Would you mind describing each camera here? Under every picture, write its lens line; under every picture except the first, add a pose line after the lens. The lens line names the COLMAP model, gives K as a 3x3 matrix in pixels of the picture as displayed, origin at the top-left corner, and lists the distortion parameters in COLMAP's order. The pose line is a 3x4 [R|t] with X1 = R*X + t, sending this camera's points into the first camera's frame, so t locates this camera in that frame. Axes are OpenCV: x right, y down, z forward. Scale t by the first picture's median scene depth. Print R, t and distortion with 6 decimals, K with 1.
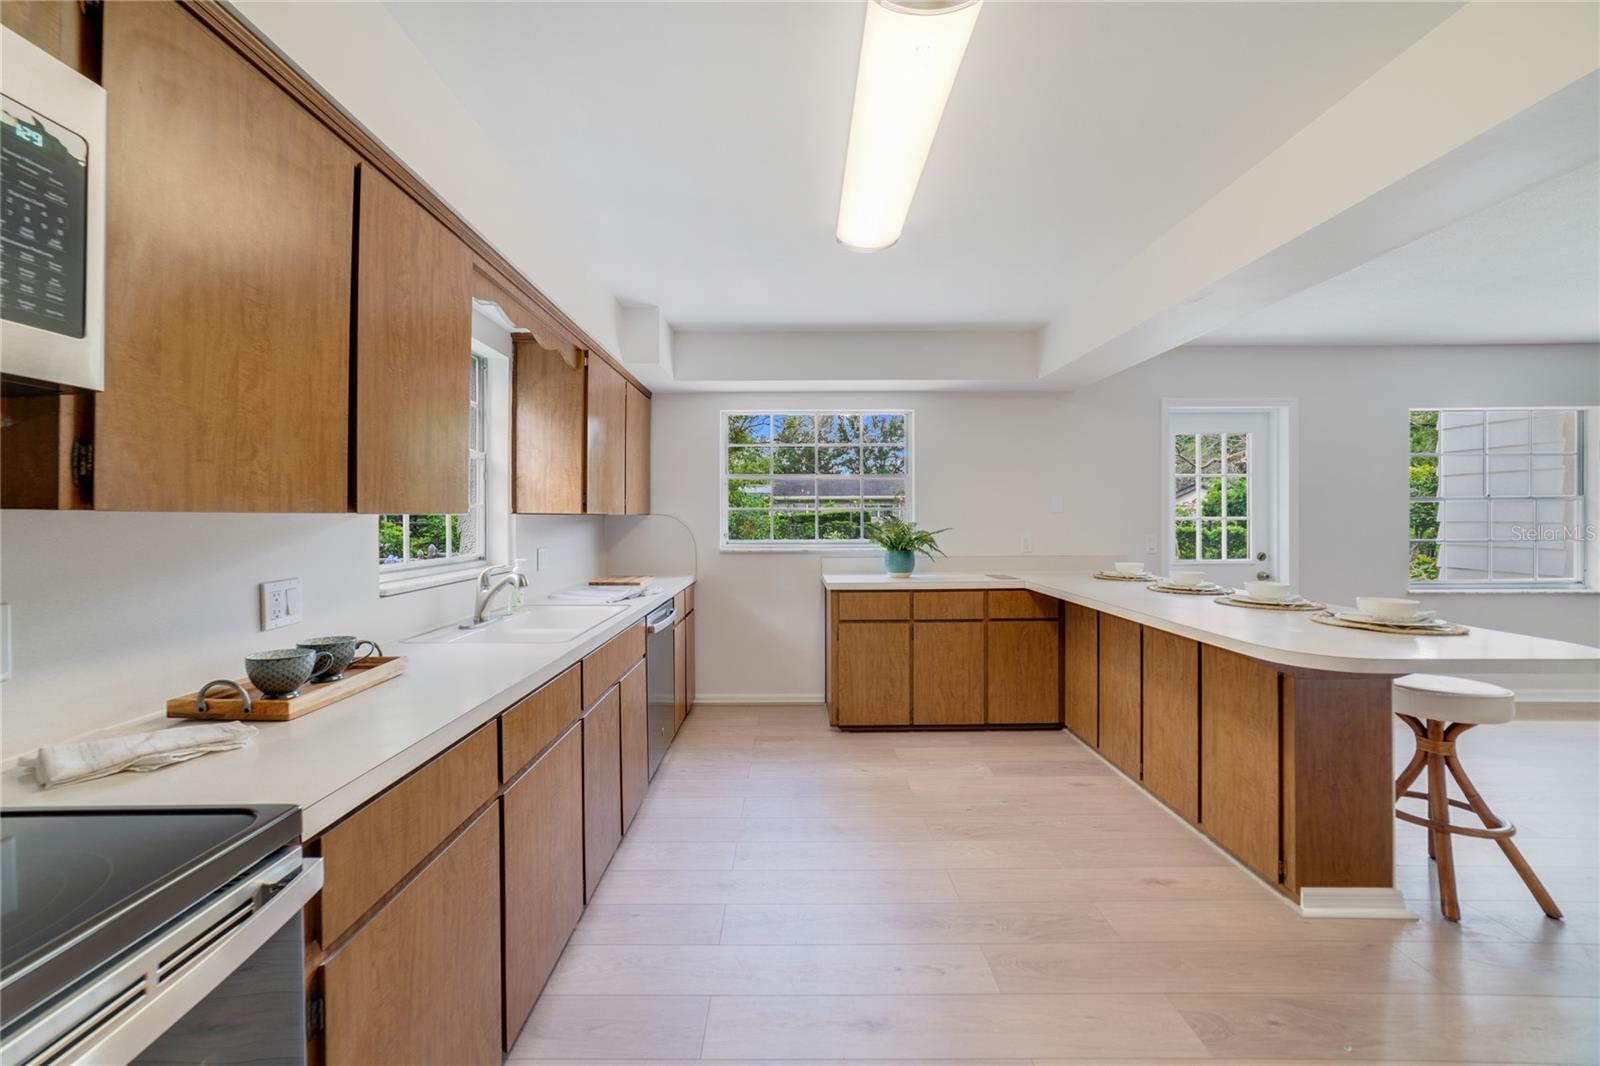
lens RADIAL K [[622.3, 0, 786.0], [0, 622.3, 516.1], [0, 0, 1]] dist [-0.003622, 0.000603]
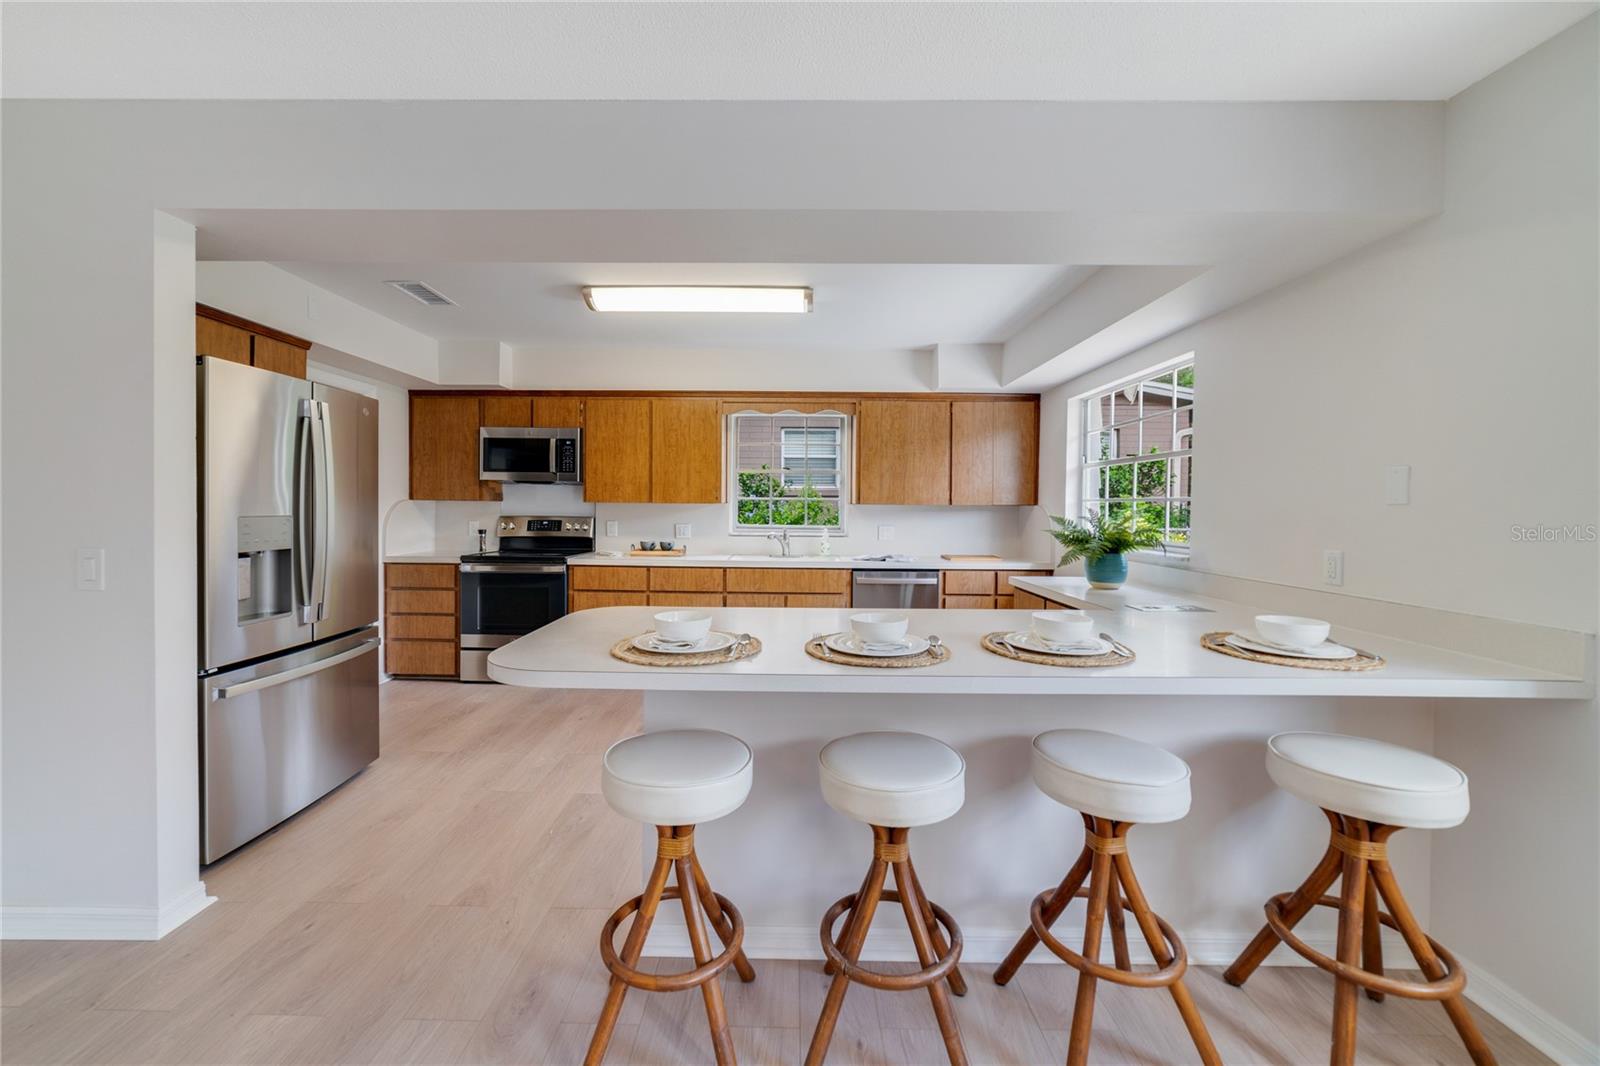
lens RADIAL K [[622.3, 0, 803.0], [0, 622.3, 519.5], [0, 0, 1]] dist [-0.003622, 0.000603]
pose [[0.008209, 0.026444, -0.999617, 1.509185], [-0.009276, 0.999609, 0.026368, -0.007125], [0.999923, 0.009056, 0.008451, 0.983462]]
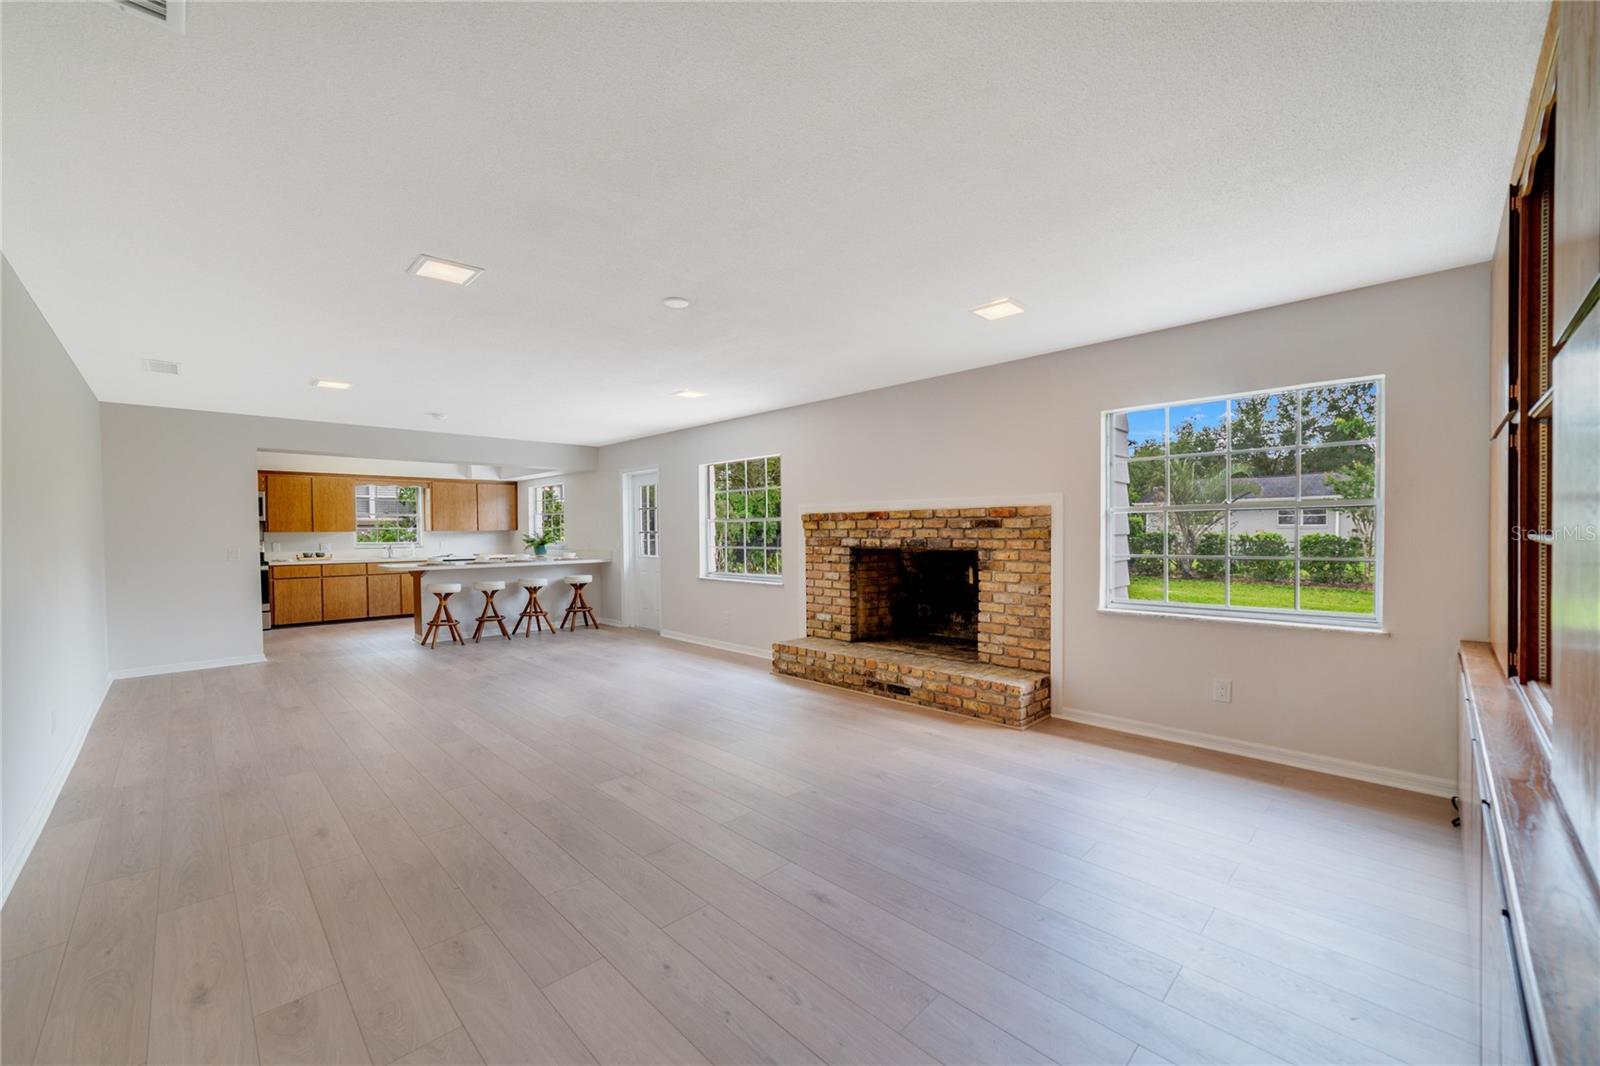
lens RADIAL K [[622.3, 0, 768.0], [0, 622.3, 543.6], [0, 0, 1]] dist [-0.003622, 0.000603]
pose [[0.682611, 0.014251, -0.730643, 4.018037], [0.004035, 0.999721, 0.023269, -0.007562], [0.730771, -0.018832, 0.682363, 0.014779]]
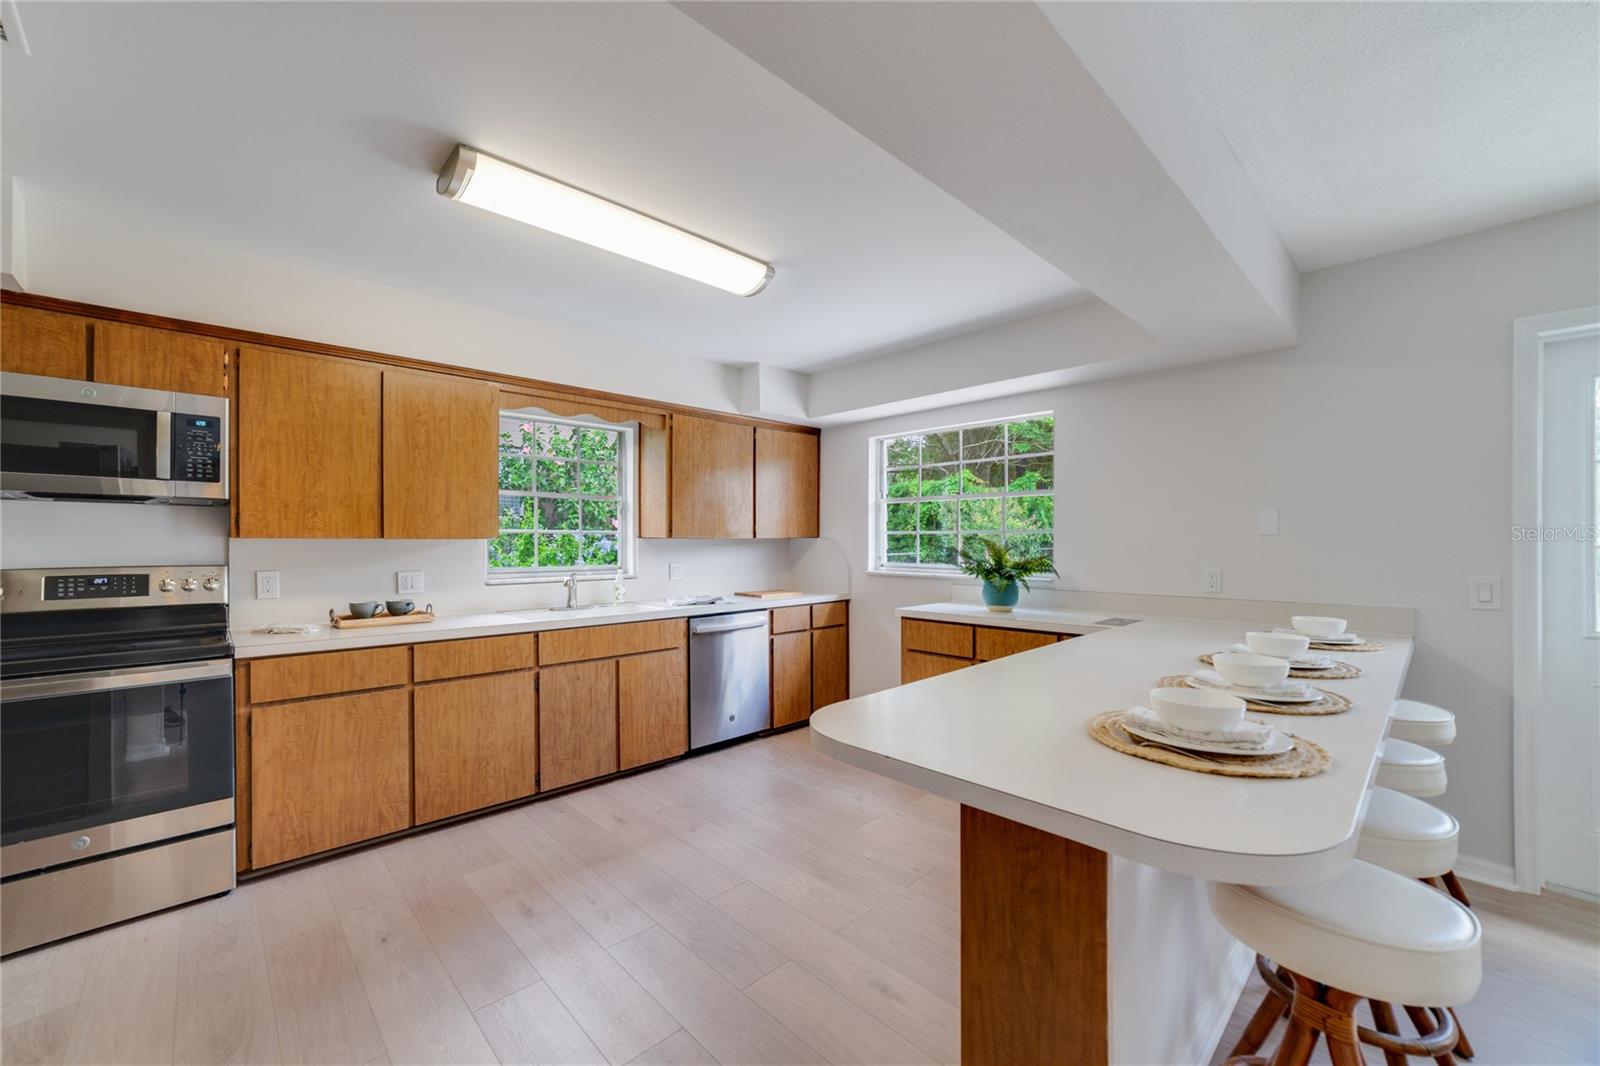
lens RADIAL K [[622.3, 0, 775.4], [0, 622.3, 540.0], [0, 0, 1]] dist [-0.003622, 0.000603]
pose [[0.679828, 0.000992, -0.733371, 0.951193], [-0.000477, 0.999999, 0.000911, -0.001433], [0.733372, -0.000269, 0.679828, 0.294709]]
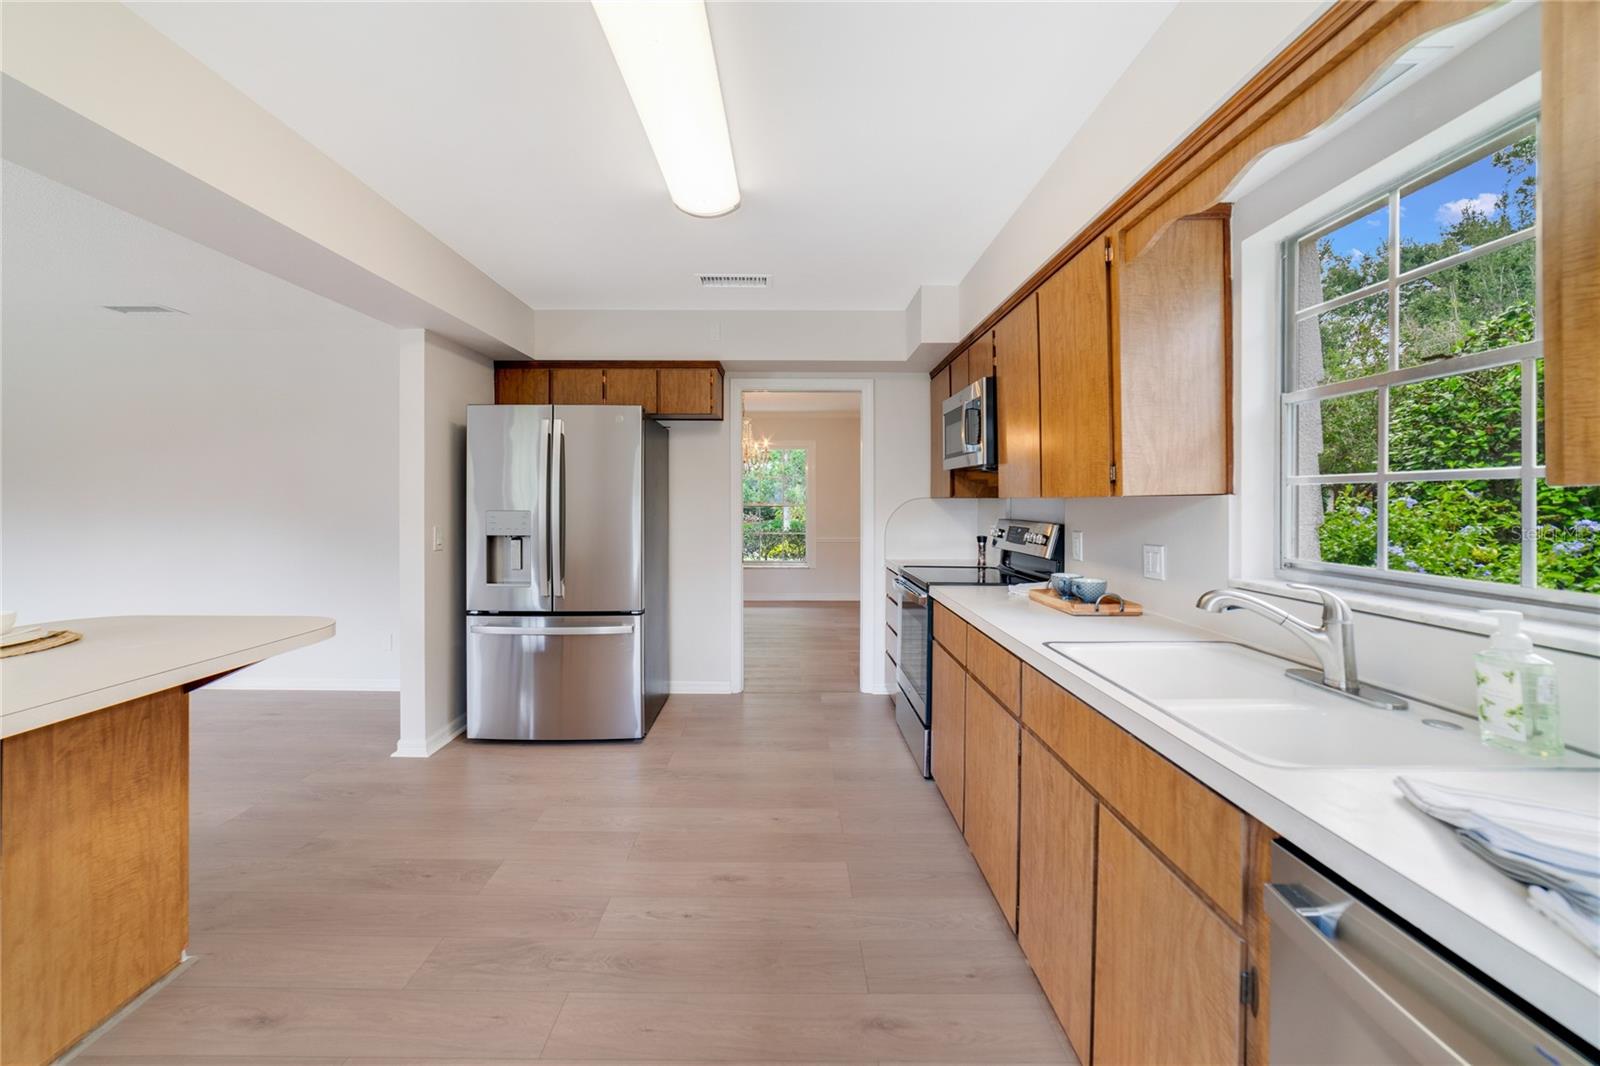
lens RADIAL K [[622.3, 0, 793.1], [0, 622.3, 512.8], [0, 0, 1]] dist [-0.003622, 0.000603]
pose [[-0.999902, 0.001342, -0.013958, 0.007031], [0.001104, 0.999853, 0.017095, 0.004032], [0.013979, 0.017078, -0.999756, 1.470537]]
